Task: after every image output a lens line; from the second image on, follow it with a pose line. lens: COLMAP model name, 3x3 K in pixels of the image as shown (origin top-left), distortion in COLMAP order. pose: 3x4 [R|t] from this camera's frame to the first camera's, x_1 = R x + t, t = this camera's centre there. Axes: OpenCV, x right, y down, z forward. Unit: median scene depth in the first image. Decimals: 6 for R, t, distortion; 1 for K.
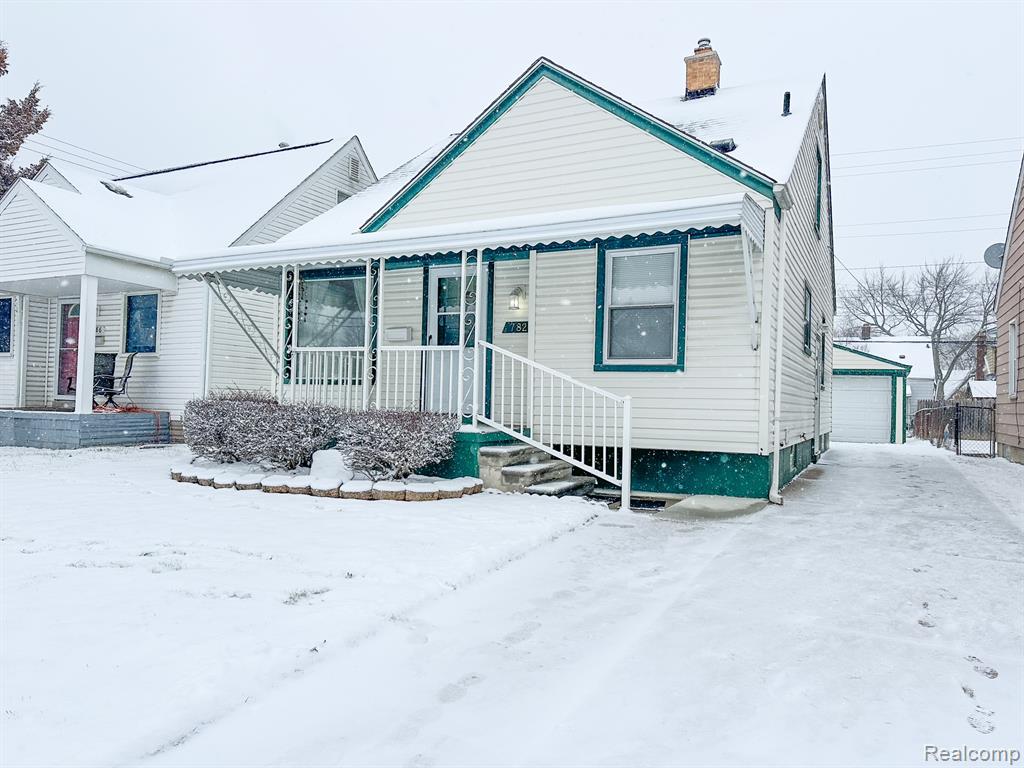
lens RADIAL K [[723.6, 0, 511.2], [0, 723.6, 380.8], [0, 0, 1]] dist [-0.003235, -0.004613]
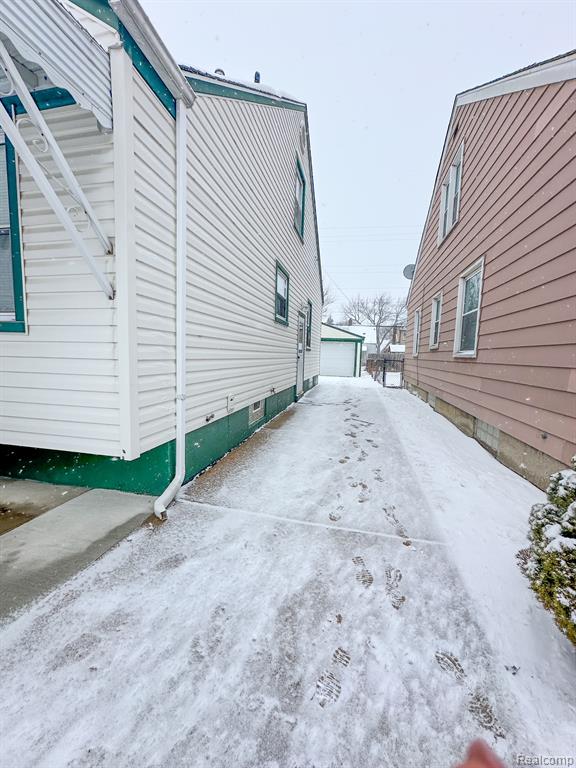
lens RADIAL K [[307.2, 0, 289.3], [0, 307.2, 382.7], [0, 0, 1]] dist [0.003077, -0.000201]
pose [[0.968022, -0.023066, 0.249804, 0.325939], [-0.009201, 0.991830, 0.127235, -0.003737], [-0.250698, -0.125465, 0.959901, 0.532320]]
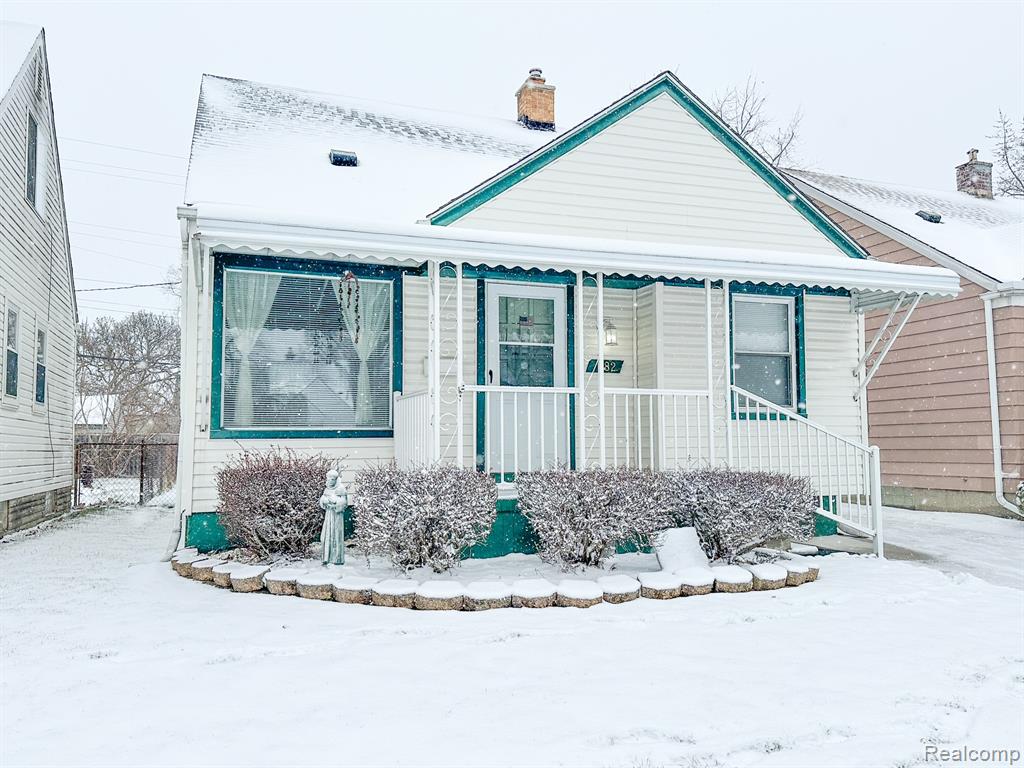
lens RADIAL K [[799.3, 0, 512.7], [0, 799.3, 391.5], [0, 0, 1]] dist [0.034550, -0.000774]
pose [[0.674109, 0.018228, 0.738407, -0.718864], [0.007201, 0.999486, -0.031247, -0.014911], [-0.738597, 0.026381, 0.673631, 0.416228]]
